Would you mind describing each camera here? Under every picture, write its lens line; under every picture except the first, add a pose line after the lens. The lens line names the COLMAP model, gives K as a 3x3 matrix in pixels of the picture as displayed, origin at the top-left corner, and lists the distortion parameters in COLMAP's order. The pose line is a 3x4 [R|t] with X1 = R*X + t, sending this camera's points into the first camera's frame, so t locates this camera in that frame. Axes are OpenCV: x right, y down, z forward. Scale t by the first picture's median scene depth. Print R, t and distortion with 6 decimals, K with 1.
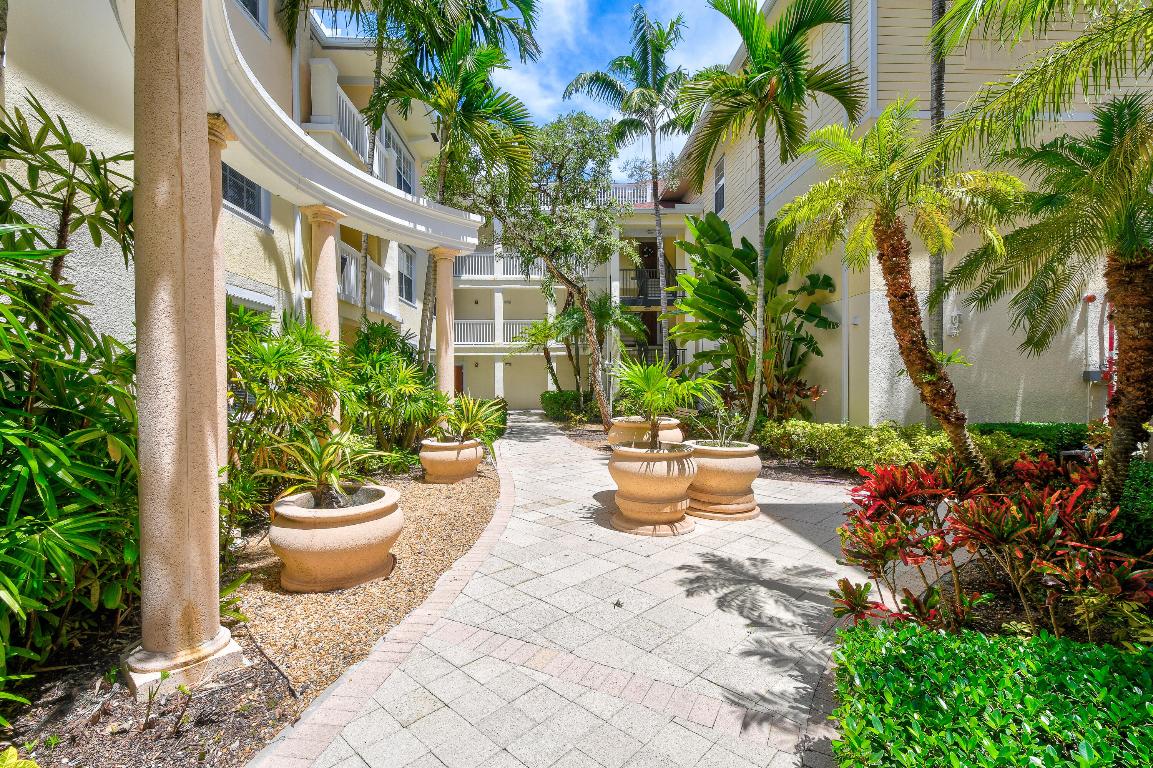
lens RADIAL K [[509.7, 0, 576.5], [0, 509.7, 384.0], [0, 0, 1]] dist [0.033090, -0.016120]
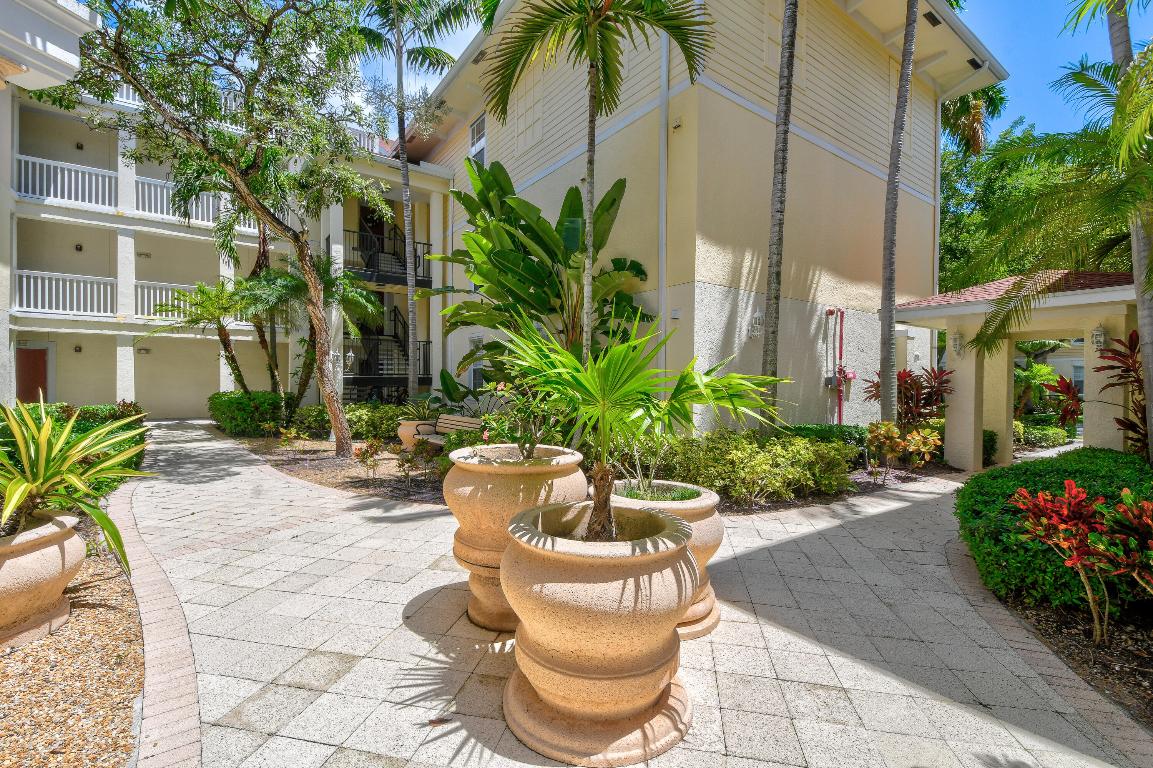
lens RADIAL K [[509.7, 0, 576.5], [0, 509.7, 384.0], [0, 0, 1]] dist [0.033090, -0.016120]
pose [[0.841339, 0.011218, 0.540392, -0.037344], [-0.011033, 0.999933, -0.003581, 0.000313], [-0.540396, -0.002949, 0.841406, 0.209129]]
